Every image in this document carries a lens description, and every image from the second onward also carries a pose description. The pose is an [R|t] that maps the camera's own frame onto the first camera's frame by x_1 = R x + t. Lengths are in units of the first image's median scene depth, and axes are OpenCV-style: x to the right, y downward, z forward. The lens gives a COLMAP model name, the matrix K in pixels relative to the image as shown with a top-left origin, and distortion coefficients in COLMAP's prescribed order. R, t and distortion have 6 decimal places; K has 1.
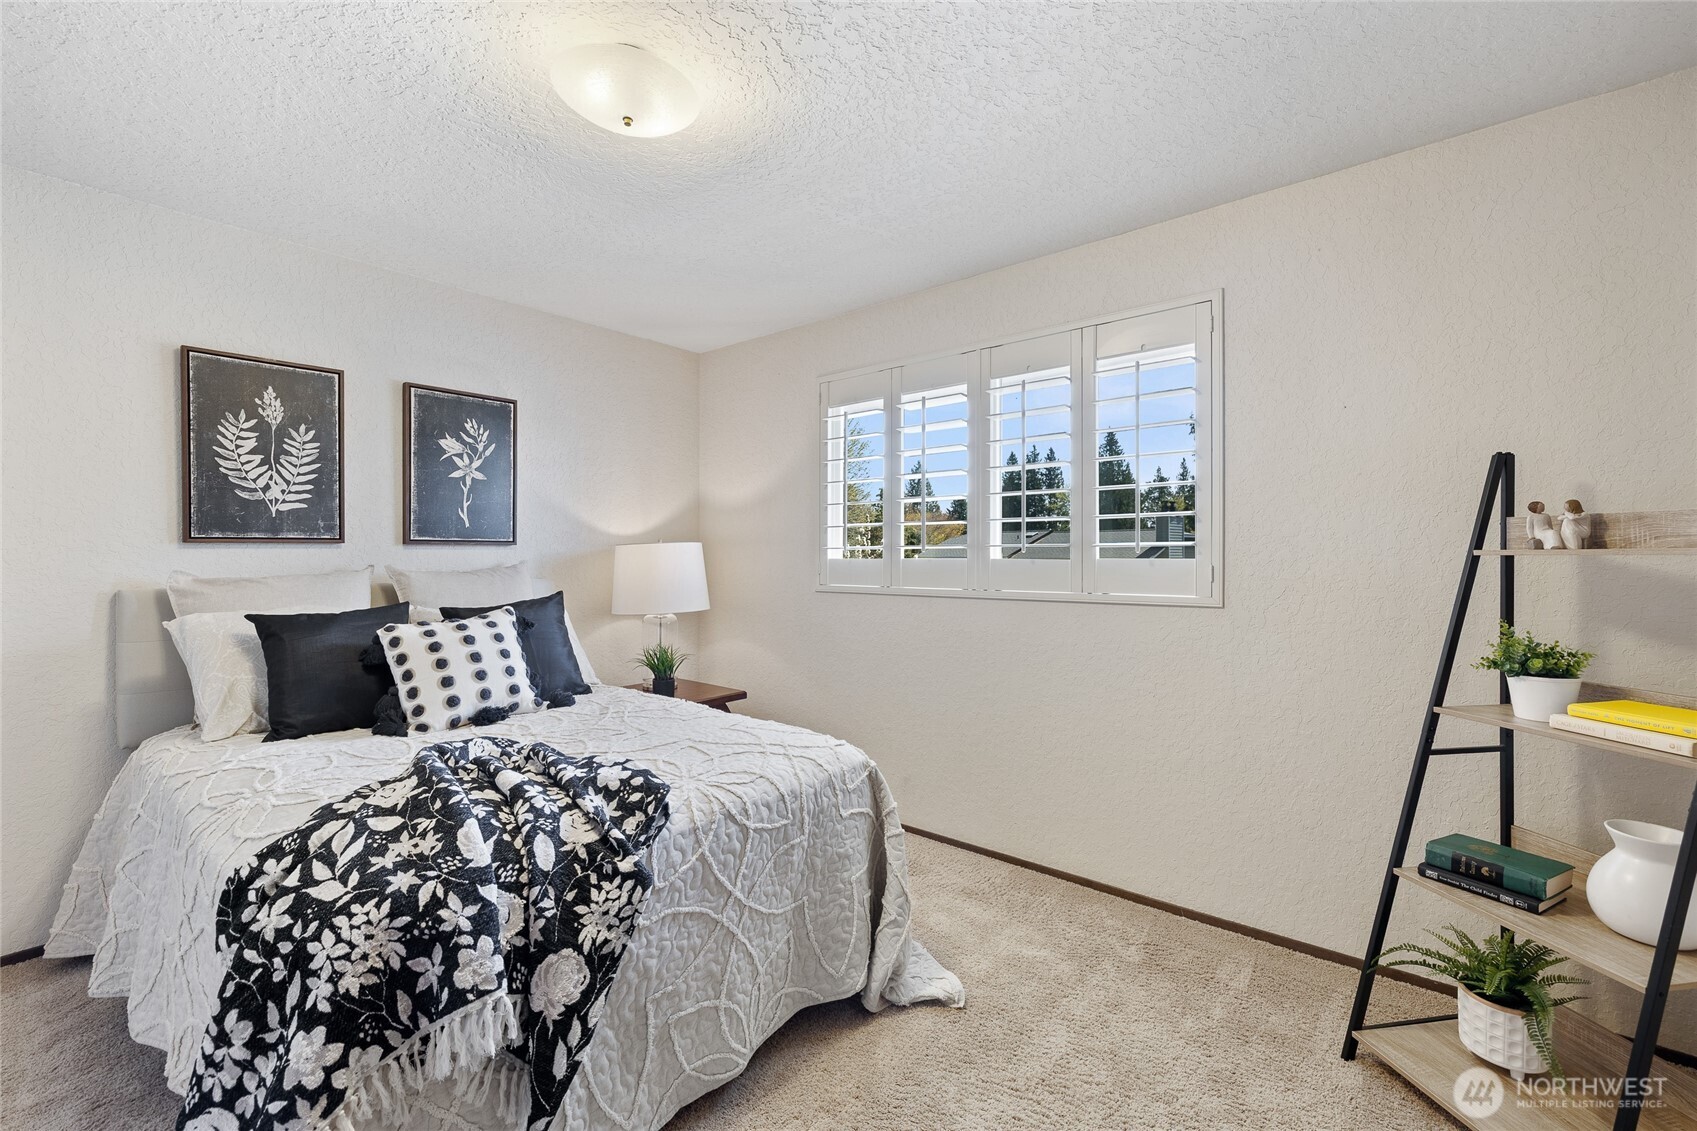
lens RADIAL K [[717.4, 0, 848.5], [0, 717.4, 565.5], [0, 0, 1]] dist [0.002161, 0.000333]
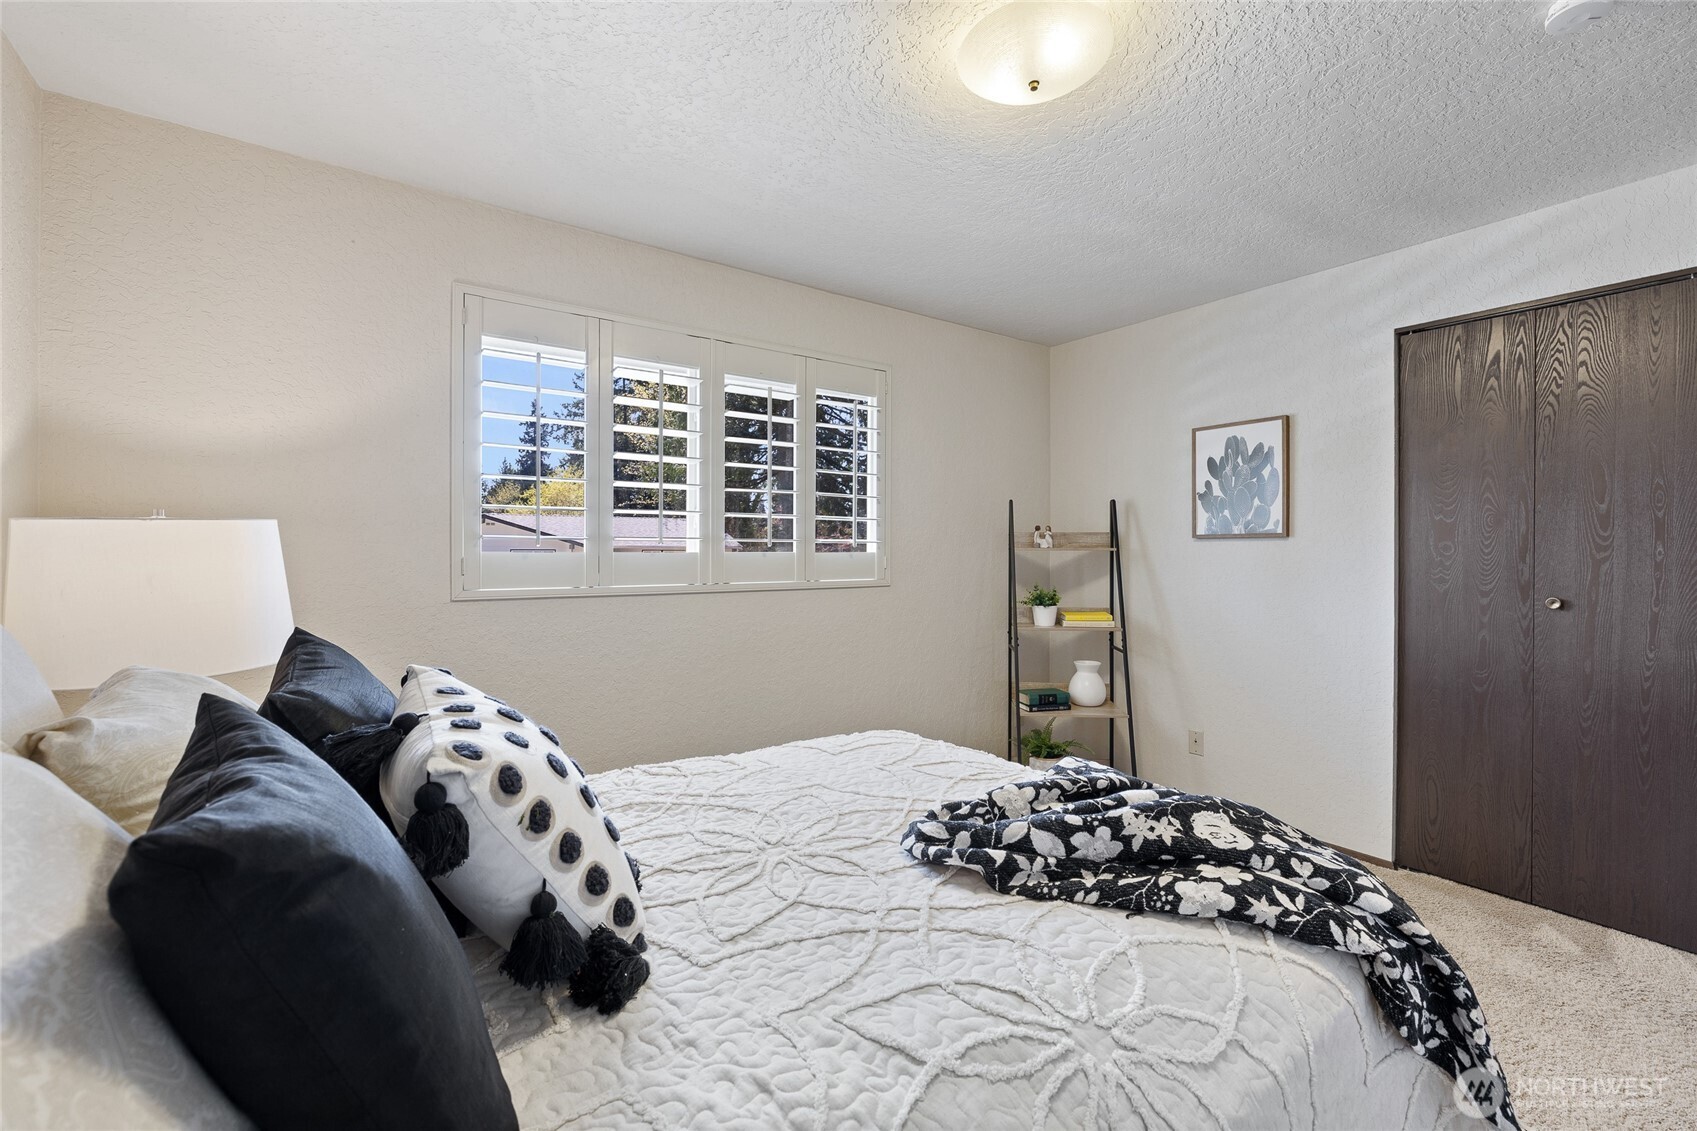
lens RADIAL K [[717.4, 0, 848.5], [0, 717.4, 565.5], [0, 0, 1]] dist [0.002161, 0.000333]
pose [[0.266665, -0.018737, 0.963607, -0.818260], [0.008829, 0.999817, 0.016997, -0.007321], [-0.963749, 0.003976, 0.266782, 0.631004]]
